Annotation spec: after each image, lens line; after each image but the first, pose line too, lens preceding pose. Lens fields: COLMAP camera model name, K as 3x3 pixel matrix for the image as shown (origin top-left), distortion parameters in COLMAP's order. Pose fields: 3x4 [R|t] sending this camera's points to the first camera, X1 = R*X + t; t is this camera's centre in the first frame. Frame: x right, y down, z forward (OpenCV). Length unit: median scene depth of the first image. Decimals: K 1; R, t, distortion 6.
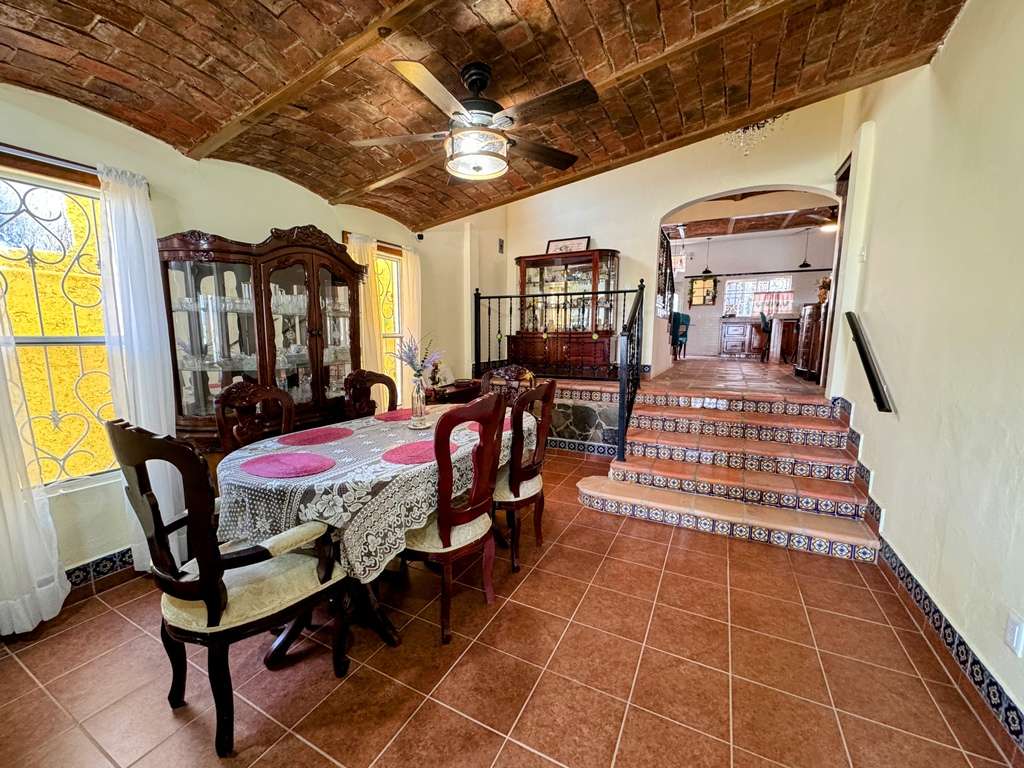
lens RADIAL K [[409.7, 0, 507.7], [0, 409.7, 391.4], [0, 0, 1]] dist [-0.001692, -0.000127]
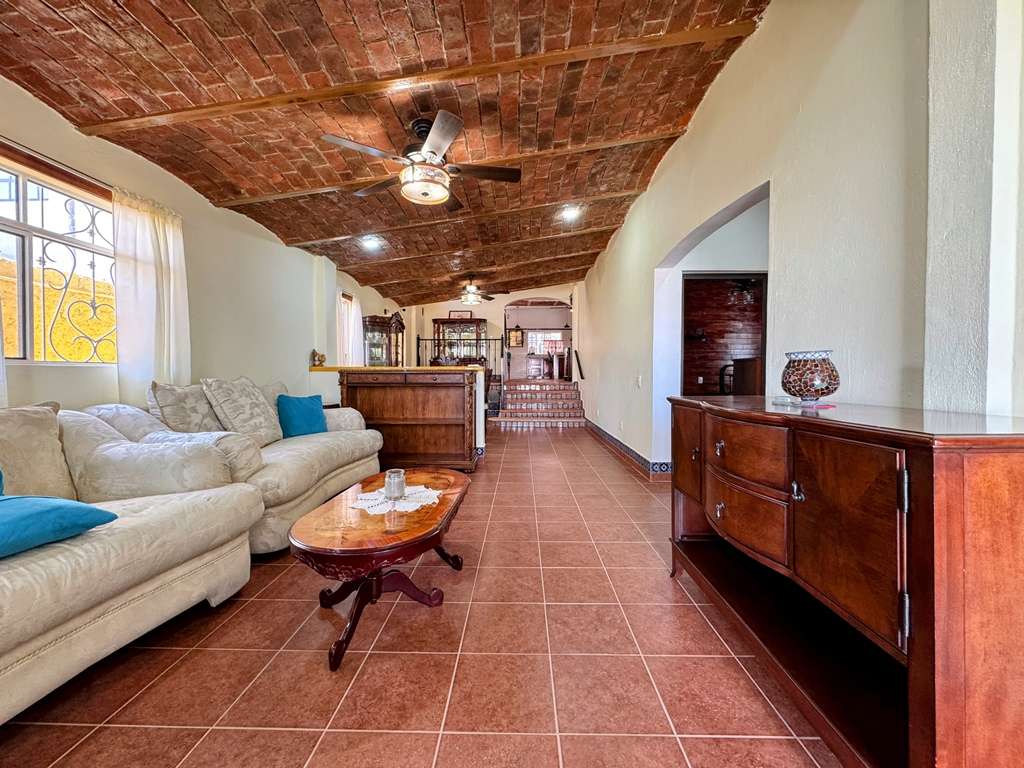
lens RADIAL K [[409.7, 0, 512.0], [0, 409.7, 380.1], [0, 0, 1]] dist [-0.001692, -0.000127]
pose [[0.894842, -0.008394, 0.446304, -0.496433], [0.061917, 0.992492, -0.105477, 0.169255], [-0.442068, 0.122019, 0.888643, -0.782554]]
